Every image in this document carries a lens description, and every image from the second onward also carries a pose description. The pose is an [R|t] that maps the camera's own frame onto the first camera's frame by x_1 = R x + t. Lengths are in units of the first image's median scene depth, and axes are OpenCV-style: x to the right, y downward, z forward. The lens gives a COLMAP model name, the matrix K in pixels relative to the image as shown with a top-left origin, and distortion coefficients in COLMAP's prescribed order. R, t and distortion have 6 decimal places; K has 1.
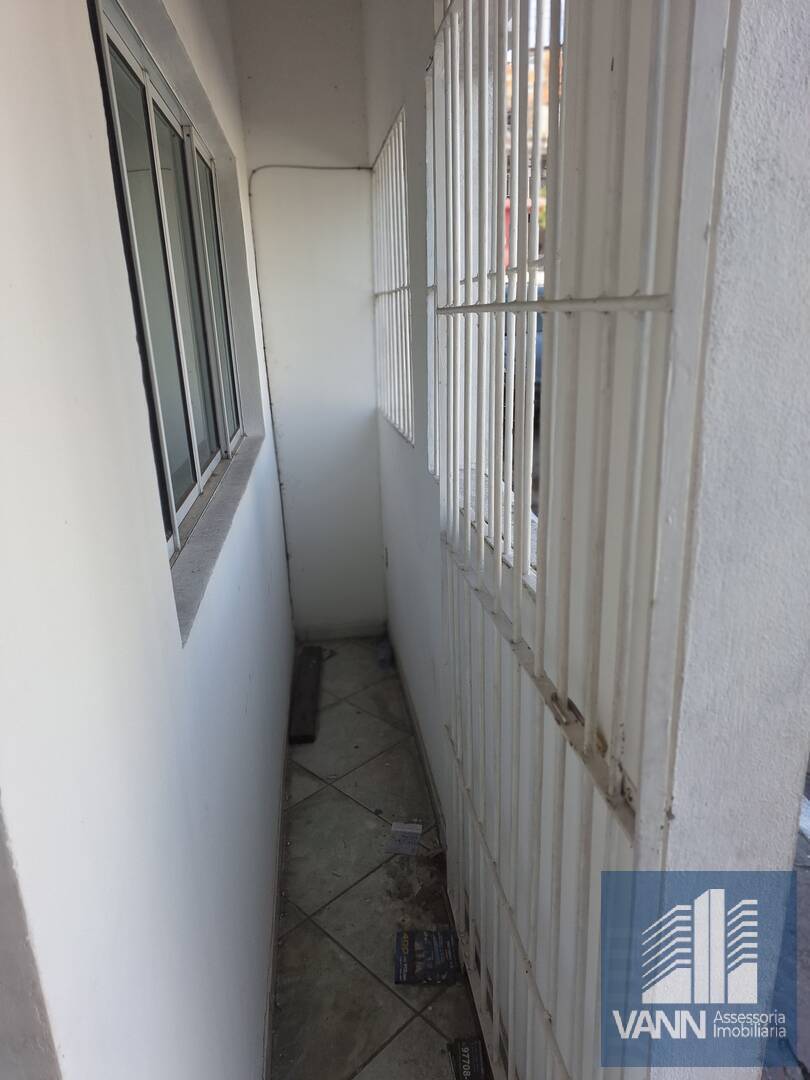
lens RADIAL K [[729.5, 0, 401.5], [0, 729.5, 545.2], [0, 0, 1]] dist [0.003461, -0.012568]
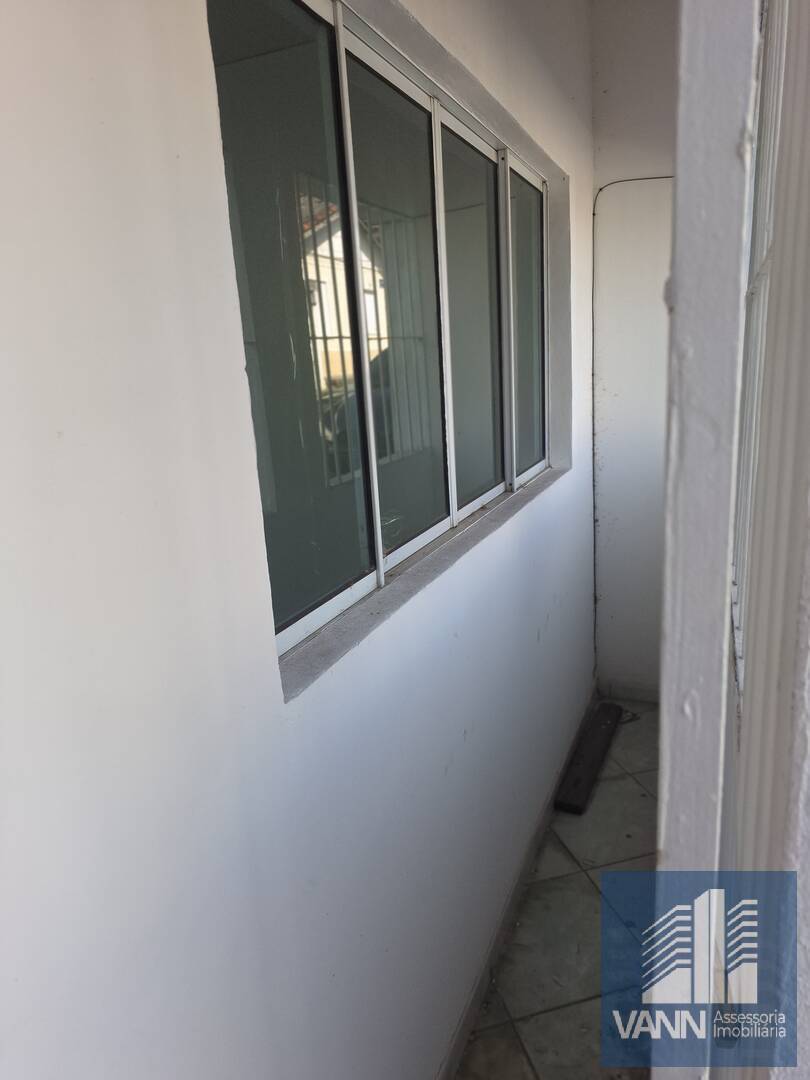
lens RADIAL K [[729.5, 0, 405.2], [0, 729.5, 531.8], [0, 0, 1]] dist [0.003461, -0.012568]
pose [[0.860709, 0.104255, -0.498308, 0.109569], [-0.129277, 0.991482, -0.015859, -0.031252], [0.492410, 0.078070, 0.866855, 0.110641]]
